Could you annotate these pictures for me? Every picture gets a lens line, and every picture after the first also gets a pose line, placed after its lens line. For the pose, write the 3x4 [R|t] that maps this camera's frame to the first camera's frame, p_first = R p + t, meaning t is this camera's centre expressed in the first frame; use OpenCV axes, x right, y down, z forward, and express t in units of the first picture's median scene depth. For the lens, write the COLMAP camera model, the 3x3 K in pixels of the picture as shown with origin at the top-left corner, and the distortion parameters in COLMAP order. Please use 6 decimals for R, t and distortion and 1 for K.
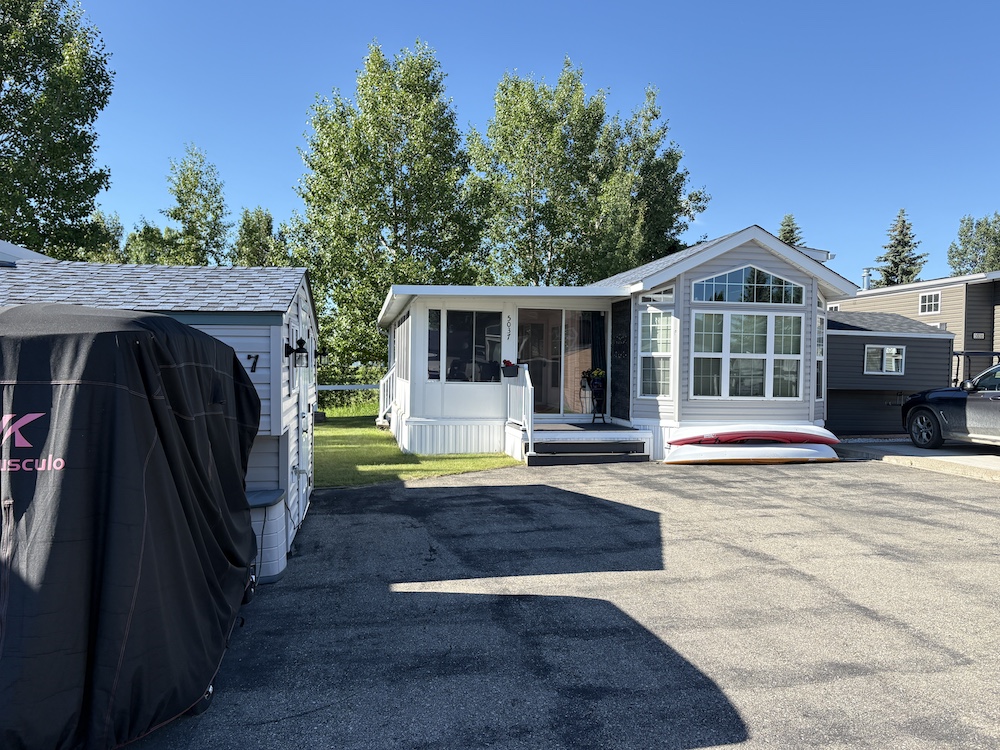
lens RADIAL K [[741.9, 0, 500.0], [0, 741.9, 375.0], [0, 0, 1]] dist [0.063816, -0.071831]
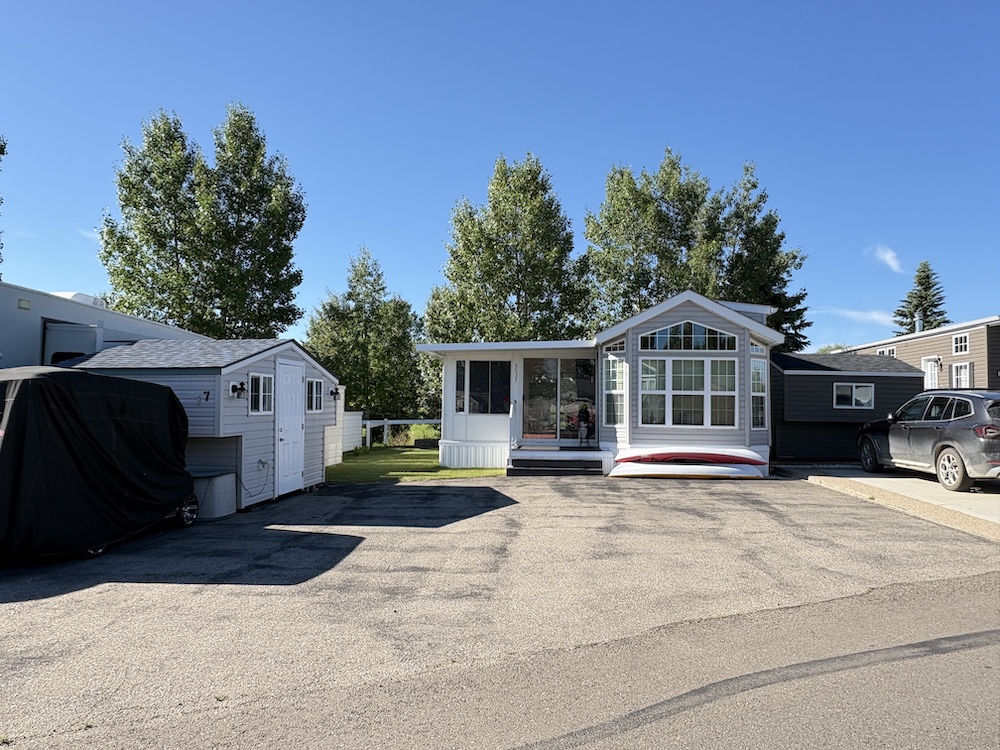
lens RADIAL K [[641.6, 0, 500.0], [0, 641.6, 375.0], [0, 0, 1]] dist [0.001266, 0.000820]
pose [[0.960958, -0.016587, -0.276198, 0.323603], [-0.000865, 0.998017, -0.062944, 0.012624], [0.276694, 0.060725, 0.959037, -0.115432]]
